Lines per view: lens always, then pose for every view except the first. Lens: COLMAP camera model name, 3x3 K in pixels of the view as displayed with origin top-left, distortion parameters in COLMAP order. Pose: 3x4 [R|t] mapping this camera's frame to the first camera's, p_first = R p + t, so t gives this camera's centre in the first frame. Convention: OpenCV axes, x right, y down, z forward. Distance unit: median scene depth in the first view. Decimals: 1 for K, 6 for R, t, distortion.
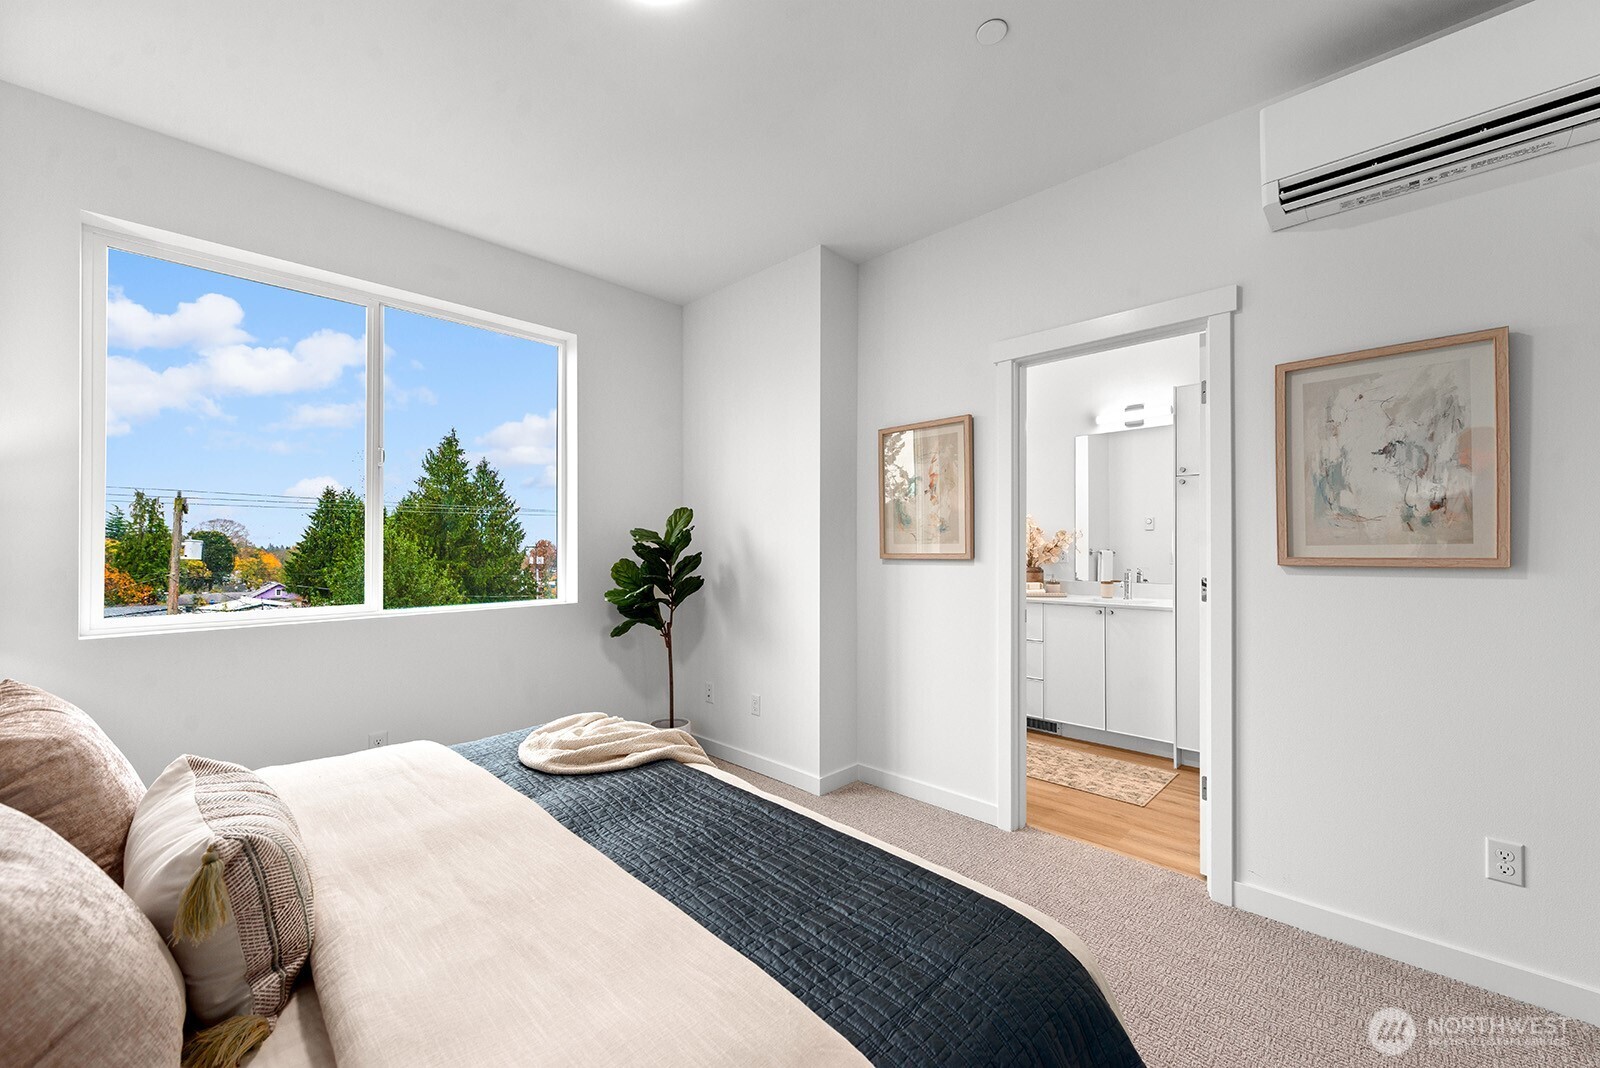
lens RADIAL K [[624.4, 0, 801.1], [0, 624.4, 542.7], [0, 0, 1]] dist [0.002533, 0.000155]
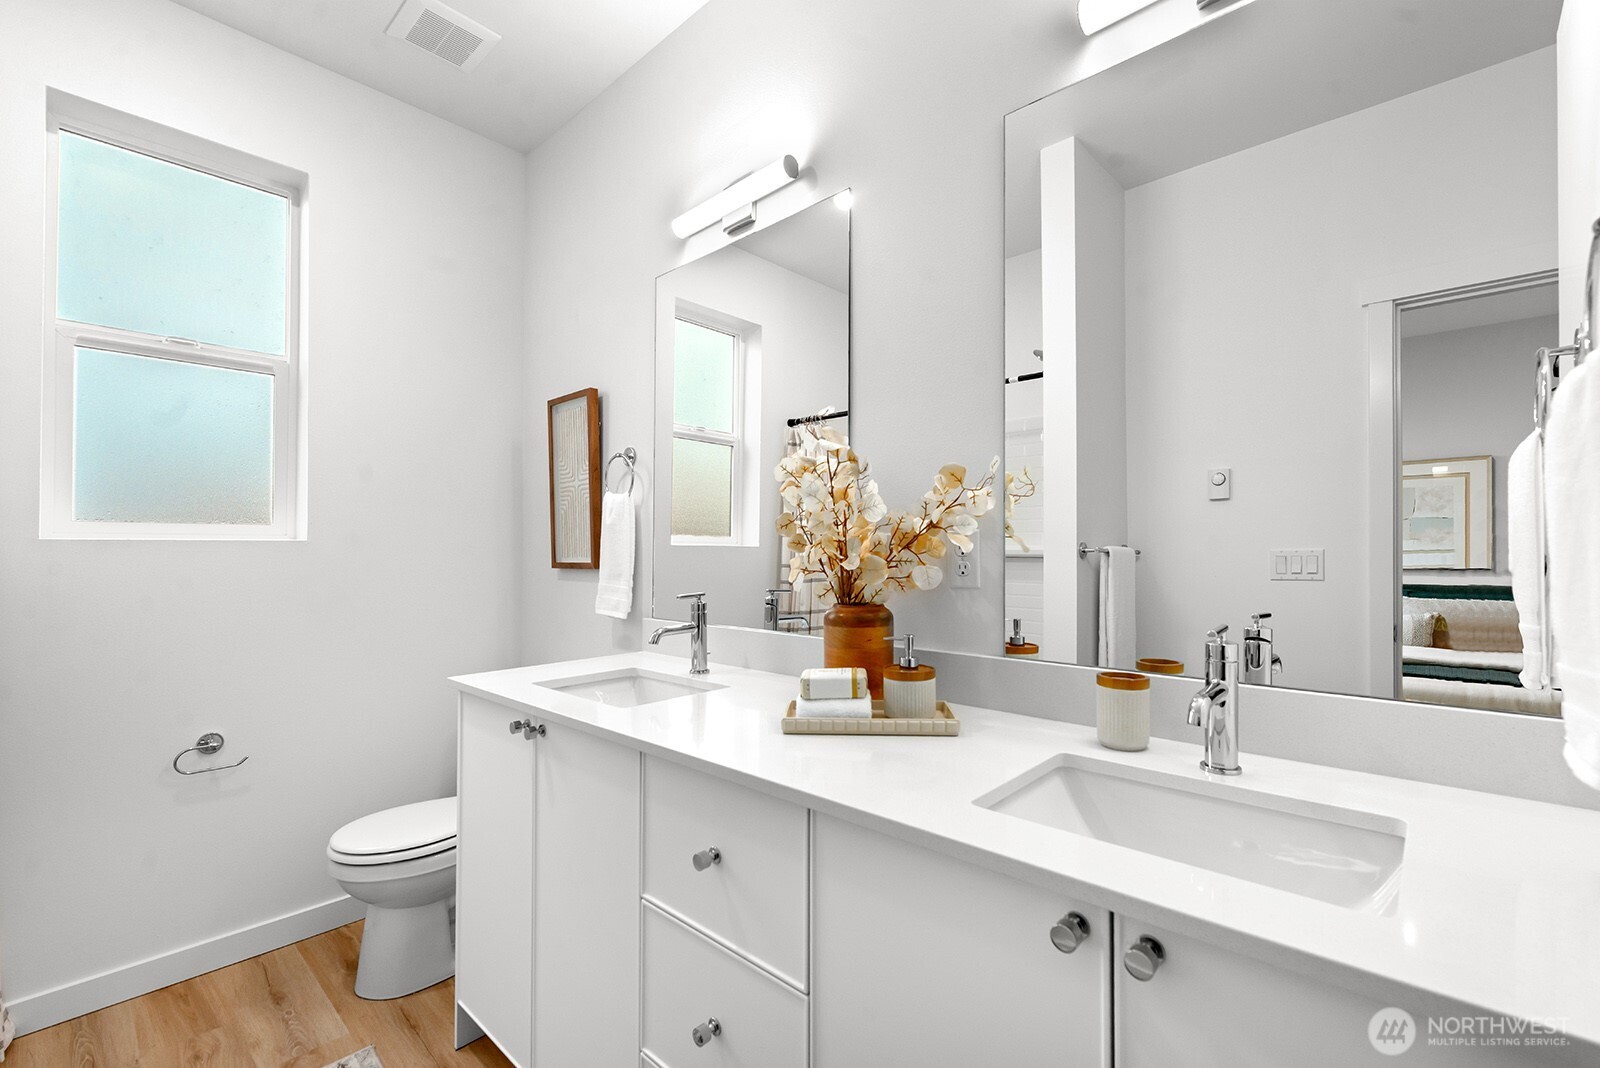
lens RADIAL K [[697.7, 0, 801.4], [0, 697.7, 538.6], [0, 0, 1]] dist [-0.000378, -0.000041]
pose [[0.999735, -0.003455, 0.022739, 0.348955], [0.003645, 0.999959, -0.008305, 0.012847], [-0.022709, 0.008386, 0.999707, 0.712066]]
